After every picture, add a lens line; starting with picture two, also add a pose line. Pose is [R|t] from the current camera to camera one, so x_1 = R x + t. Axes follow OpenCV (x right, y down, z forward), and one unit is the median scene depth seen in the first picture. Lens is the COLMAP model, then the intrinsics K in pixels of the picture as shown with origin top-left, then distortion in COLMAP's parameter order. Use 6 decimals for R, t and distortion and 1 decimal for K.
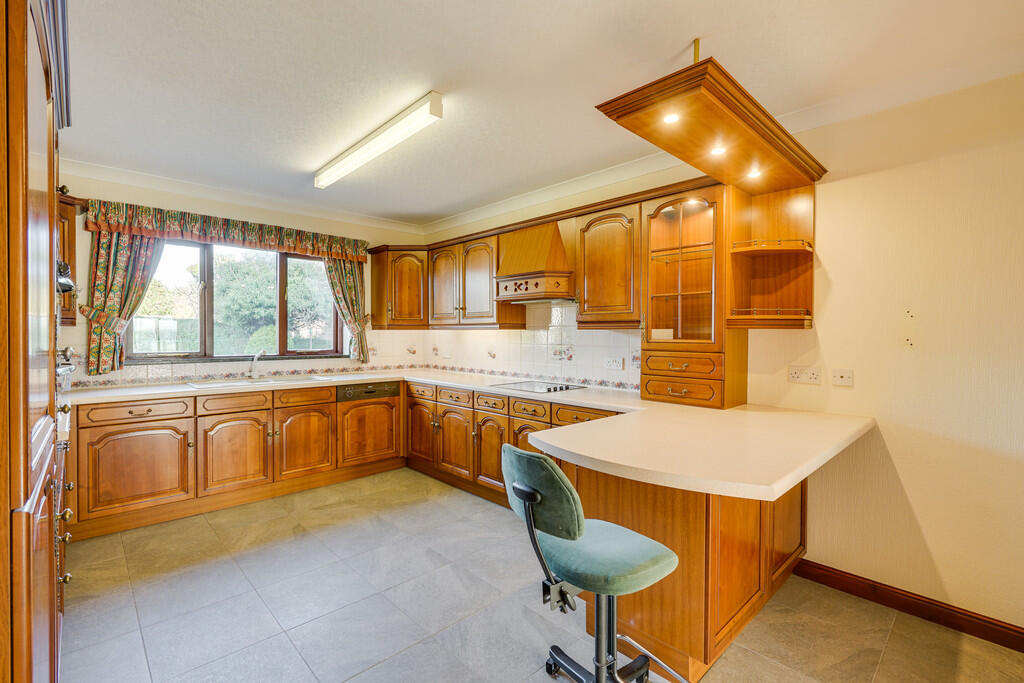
lens RADIAL K [[460.5, 0, 511.7], [0, 460.5, 338.7], [0, 0, 1]] dist [-0.002664, -0.000202]
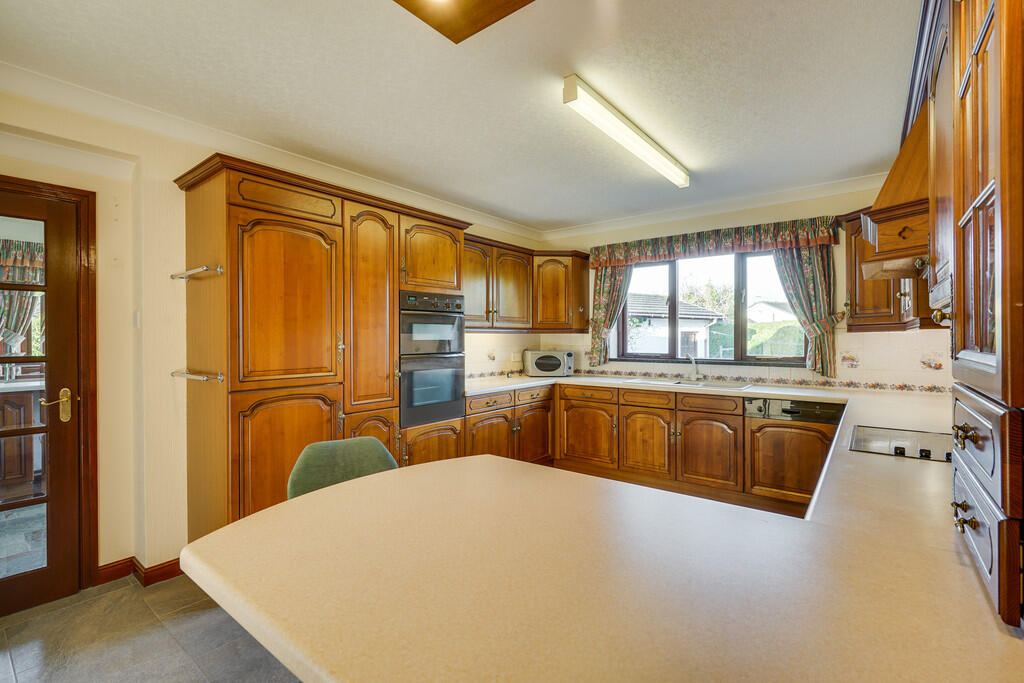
lens RADIAL K [[460.5, 0, 511.7], [0, 460.5, 338.7], [0, 0, 1]] dist [-0.002664, -0.000202]
pose [[0.145552, -0.002586, -0.989347, 0.425706], [-0.009253, 0.999949, -0.003975, -0.001254], [0.989307, 0.009733, 0.145521, 0.440319]]
